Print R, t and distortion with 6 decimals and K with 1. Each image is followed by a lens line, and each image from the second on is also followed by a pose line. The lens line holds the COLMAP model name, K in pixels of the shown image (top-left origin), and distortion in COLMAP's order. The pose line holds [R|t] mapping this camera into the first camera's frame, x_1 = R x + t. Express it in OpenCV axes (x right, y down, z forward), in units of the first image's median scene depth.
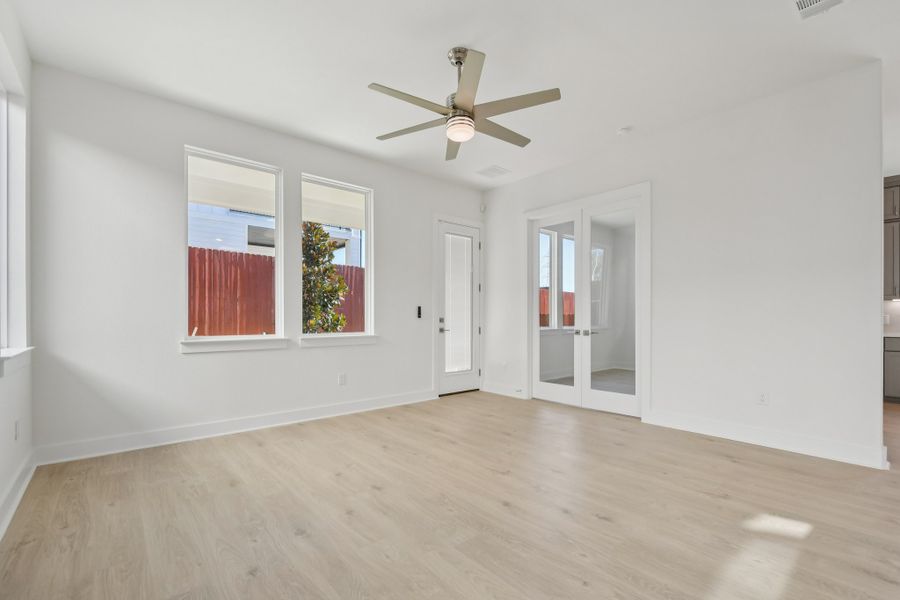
lens RADIAL K [[397.4, 0, 445.6], [0, 397.4, 318.2], [0, 0, 1]] dist [0.001330, -0.000460]
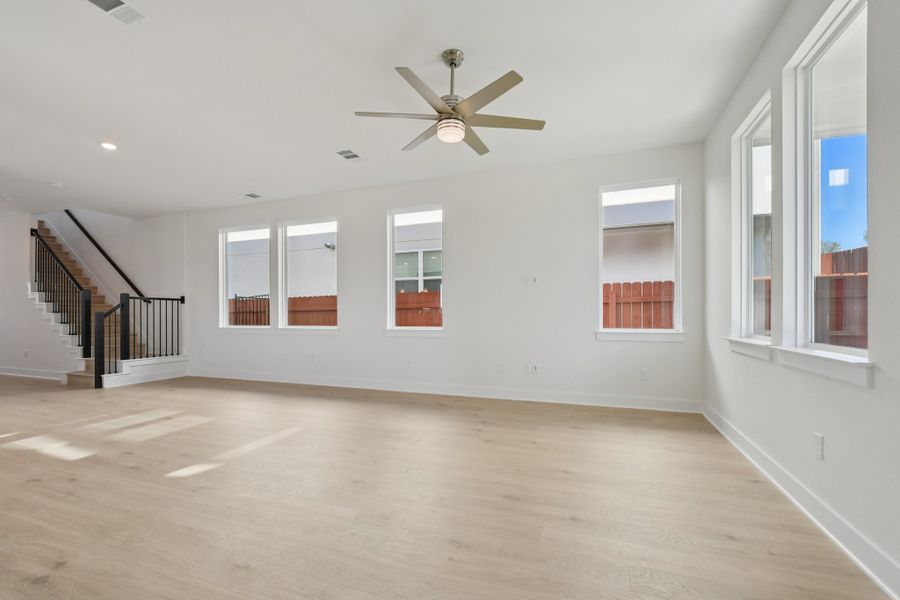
lens RADIAL K [[395.1, 0, 446.2], [0, 395.1, 315.4], [0, 0, 1]] dist [0.002733, -0.005322]
pose [[-0.875981, 0.005046, -0.482320, 0.312443], [0.002802, 0.999982, 0.005374, -0.003773], [0.482338, 0.003356, -0.875979, 1.089443]]
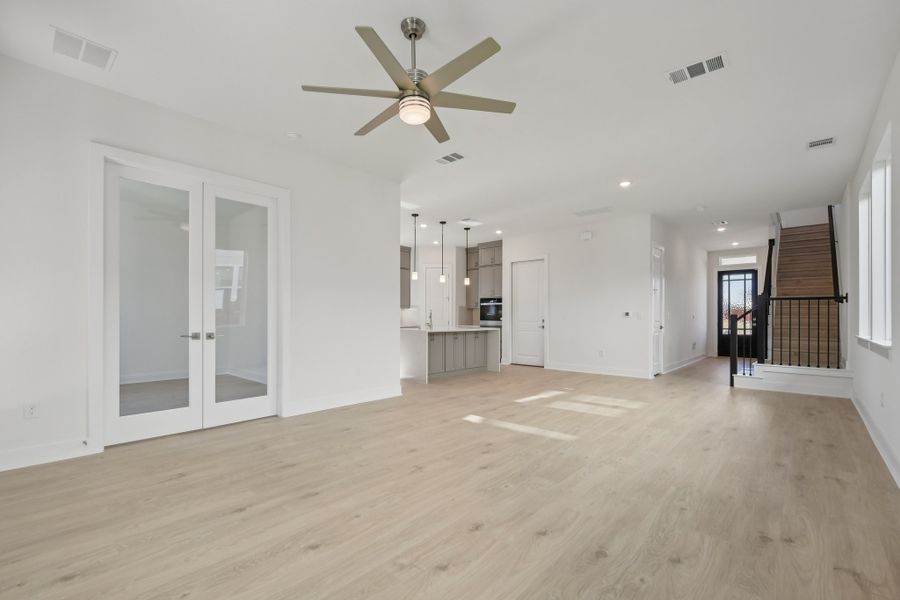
lens RADIAL K [[396.8, 0, 446.4], [0, 396.8, 314.3], [0, 0, 1]] dist [-0.000547, -0.000816]
pose [[-0.130890, 0.007324, 0.991370, -0.502456], [0.000215, 0.999973, -0.007359, -0.001138], [-0.991397, -0.000750, -0.130888, 0.604216]]
